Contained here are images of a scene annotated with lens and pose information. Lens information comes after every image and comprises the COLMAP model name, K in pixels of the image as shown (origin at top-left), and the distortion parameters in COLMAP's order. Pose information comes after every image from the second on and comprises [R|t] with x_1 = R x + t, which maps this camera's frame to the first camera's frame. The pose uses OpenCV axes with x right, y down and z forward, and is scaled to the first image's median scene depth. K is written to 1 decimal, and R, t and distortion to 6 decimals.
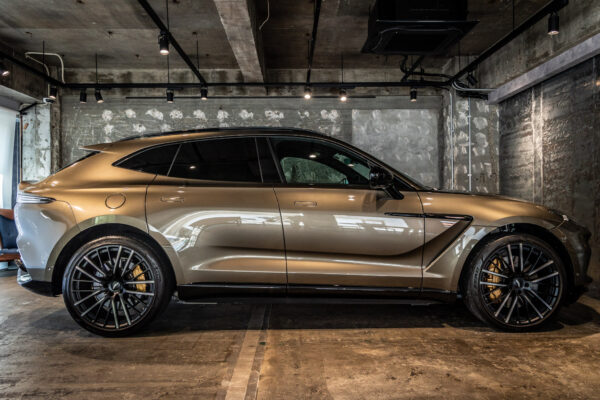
lens RADIAL K [[469.6, 0, 300.0], [0, 469.6, 200.0], [0, 0, 1]] dist [-0.007909, 0.003124]
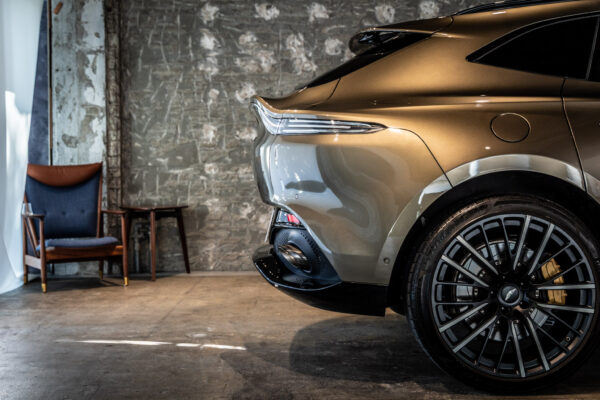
lens RADIAL K [[859.4, 0, 300.0], [0, 859.4, 200.0], [0, 0, 1]] dist [0.002245, -0.018365]
pose [[0.999959, -0.001076, -0.008940, -0.602308], [0.001392, 0.999369, 0.035496, 0.046336], [0.008896, -0.035507, 0.999330, 0.067275]]
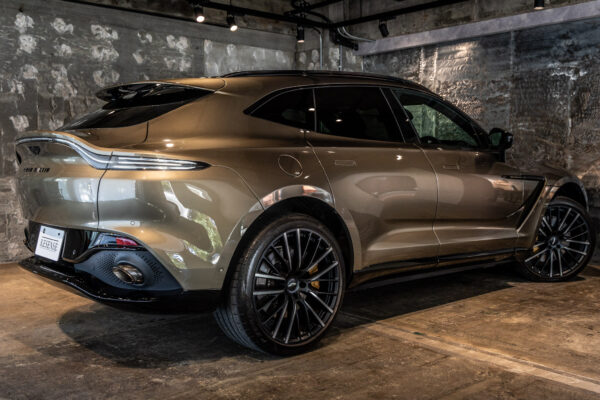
lens RADIAL K [[622.3, 0, 300.0], [0, 622.3, 200.0], [0, 0, 1]] dist [0.007403, 0.002040]
pose [[0.765266, -0.036271, 0.642692, -0.957594], [-0.009038, 0.997707, 0.067068, -0.011361], [-0.643651, -0.057134, 0.763184, 0.285573]]
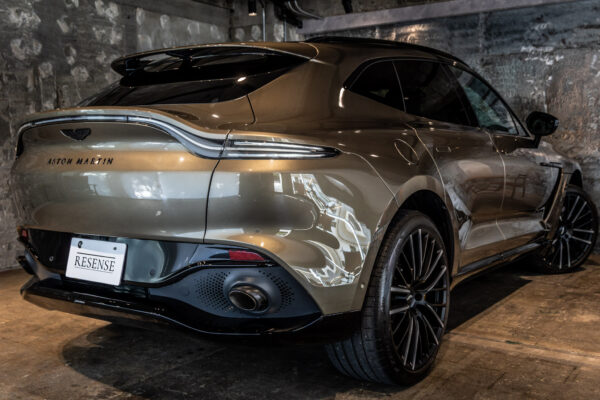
lens RADIAL K [[647.6, 0, 300.0], [0, 647.6, 200.0], [0, 0, 1]] dist [-0.007119, 0.009868]
pose [[0.584223, -0.060634, 0.809325, -1.098744], [-0.002045, 0.997092, 0.076177, -0.001285], [-0.811590, -0.046160, 0.582401, 0.676835]]
